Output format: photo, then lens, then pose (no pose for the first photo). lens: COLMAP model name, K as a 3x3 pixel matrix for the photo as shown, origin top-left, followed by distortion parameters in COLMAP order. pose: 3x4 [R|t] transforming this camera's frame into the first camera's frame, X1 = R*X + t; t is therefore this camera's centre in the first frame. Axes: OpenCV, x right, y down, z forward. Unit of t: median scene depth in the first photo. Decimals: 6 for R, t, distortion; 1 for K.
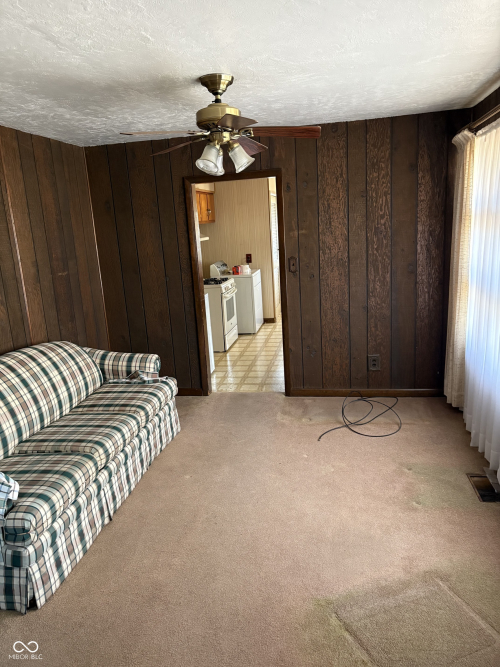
lens RADIAL K [[502.6, 0, 250.9], [0, 502.6, 332.5], [0, 0, 1]] dist [0.036293, -0.031984]
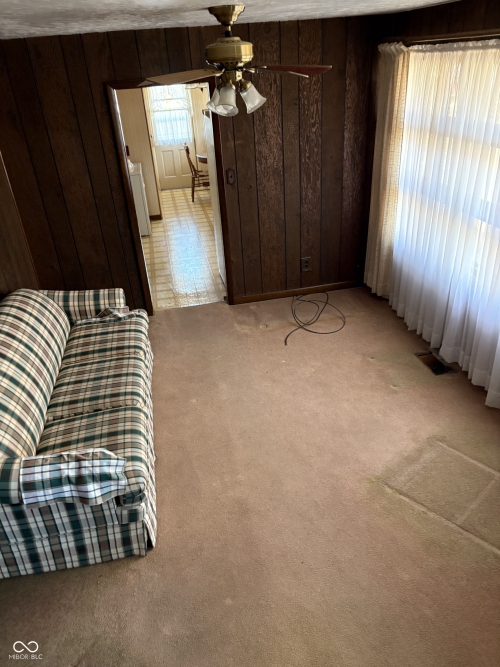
lens RADIAL K [[502.6, 0, 254.0], [0, 502.6, 335.7], [0, 0, 1]] dist [0.036293, -0.031984]
pose [[0.934862, -0.168317, 0.312573, -0.274891], [0.082021, 0.959044, 0.271121, -0.114984], [-0.345406, -0.227824, 0.910380, -0.001982]]
